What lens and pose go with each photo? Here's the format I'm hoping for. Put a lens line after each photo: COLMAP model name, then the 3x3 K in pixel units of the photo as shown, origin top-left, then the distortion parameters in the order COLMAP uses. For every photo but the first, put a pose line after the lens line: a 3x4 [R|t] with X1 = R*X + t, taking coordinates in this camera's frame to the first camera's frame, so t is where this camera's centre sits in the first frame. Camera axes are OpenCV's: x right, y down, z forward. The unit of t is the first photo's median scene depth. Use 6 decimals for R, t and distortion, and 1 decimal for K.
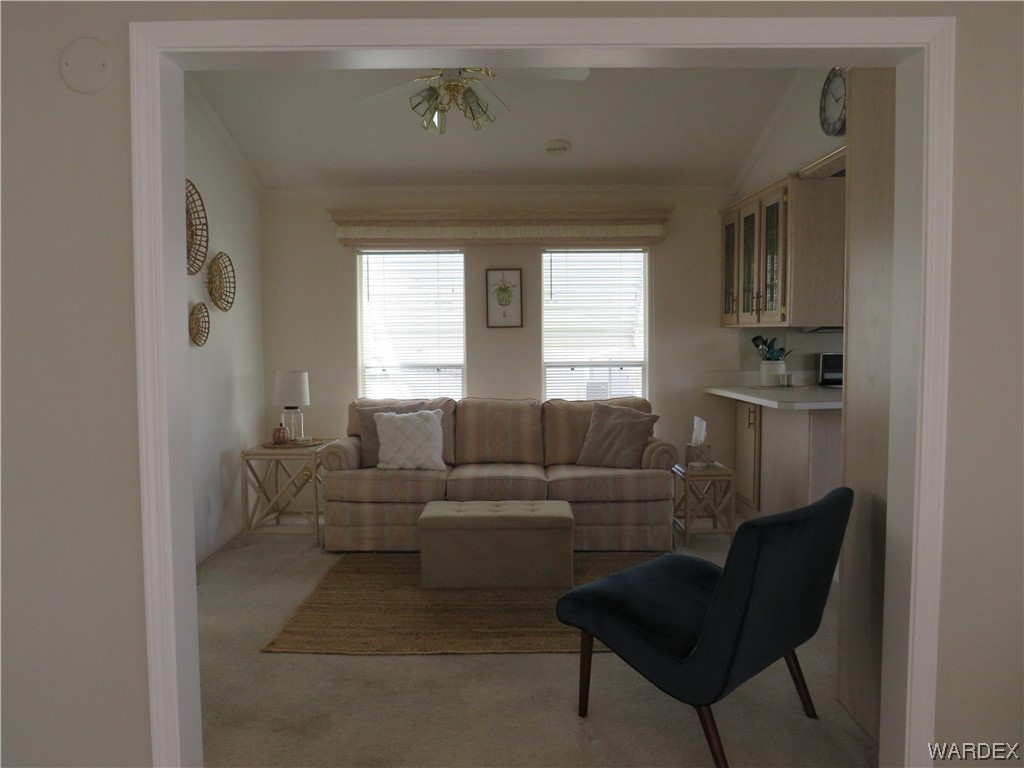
lens RADIAL K [[712.7, 0, 513.6], [0, 712.7, 380.2], [0, 0, 1]] dist [-0.031562, 0.007536]
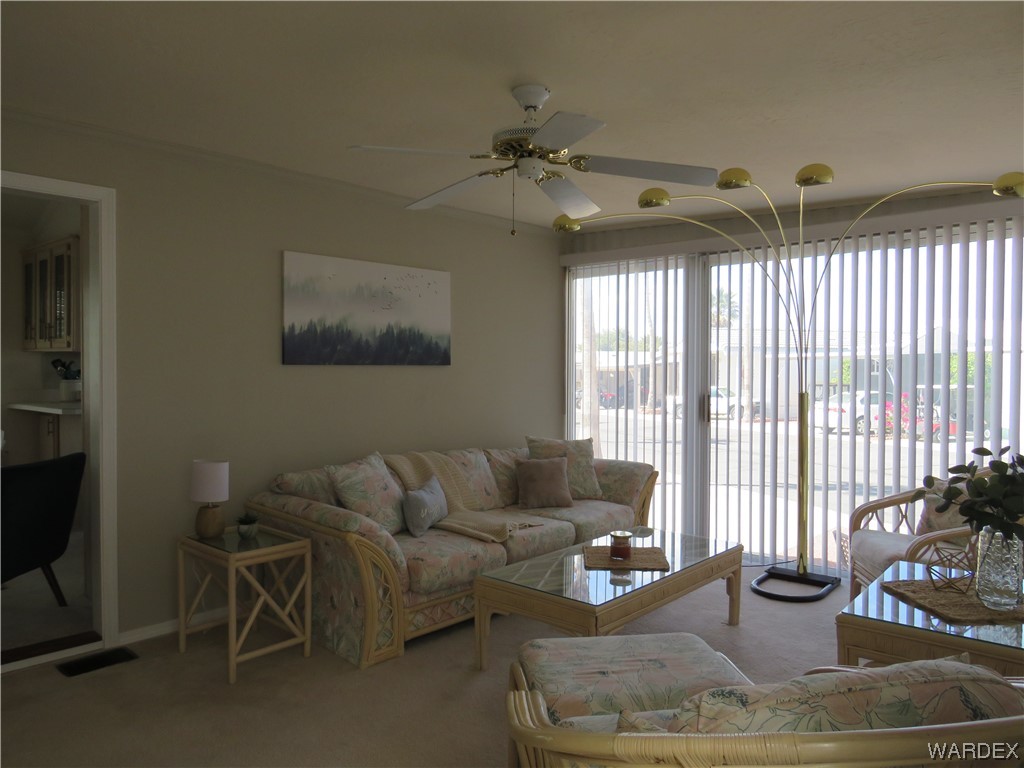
lens RADIAL K [[712.7, 0, 513.6], [0, 712.7, 380.2], [0, 0, 1]] dist [-0.031562, 0.007536]
pose [[0.666374, -0.003350, 0.745610, -0.031106], [0.034736, 0.999044, -0.026556, 0.034880], [-0.744808, 0.043596, 0.665853, -0.404725]]
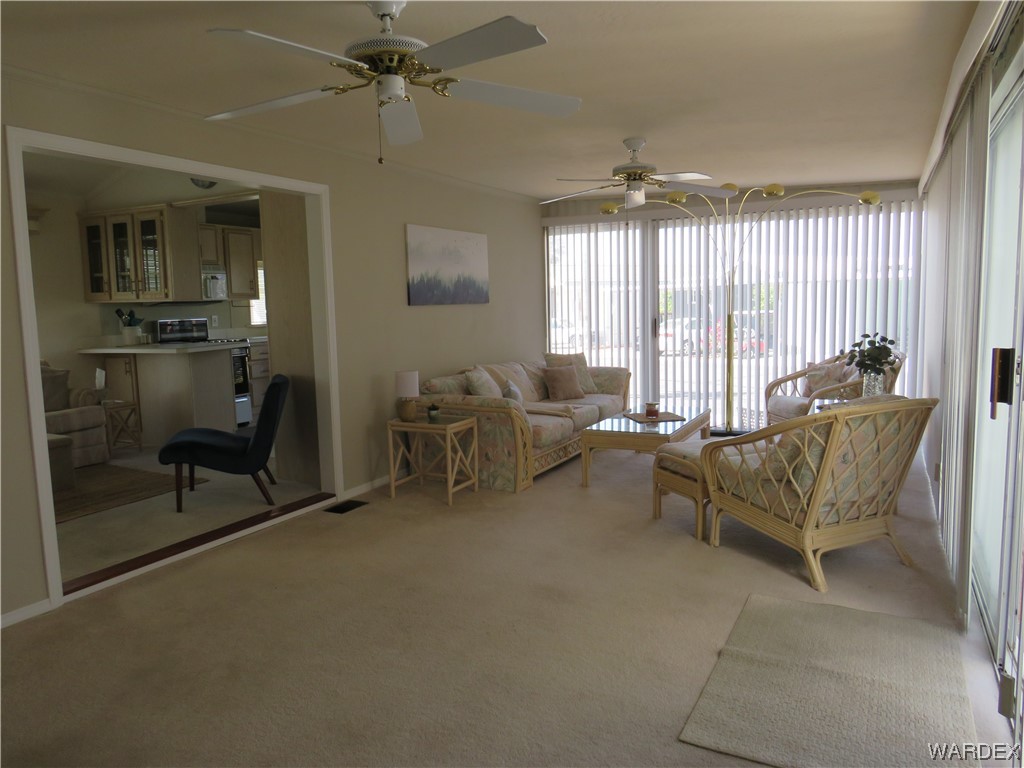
lens RADIAL K [[712.7, 0, 513.6], [0, 712.7, 380.2], [0, 0, 1]] dist [-0.031562, 0.007536]
pose [[0.460522, -0.100287, 0.881965, -0.585947], [0.073797, 0.994483, 0.074548, 0.032538], [-0.884575, 0.030756, 0.465382, -0.343809]]
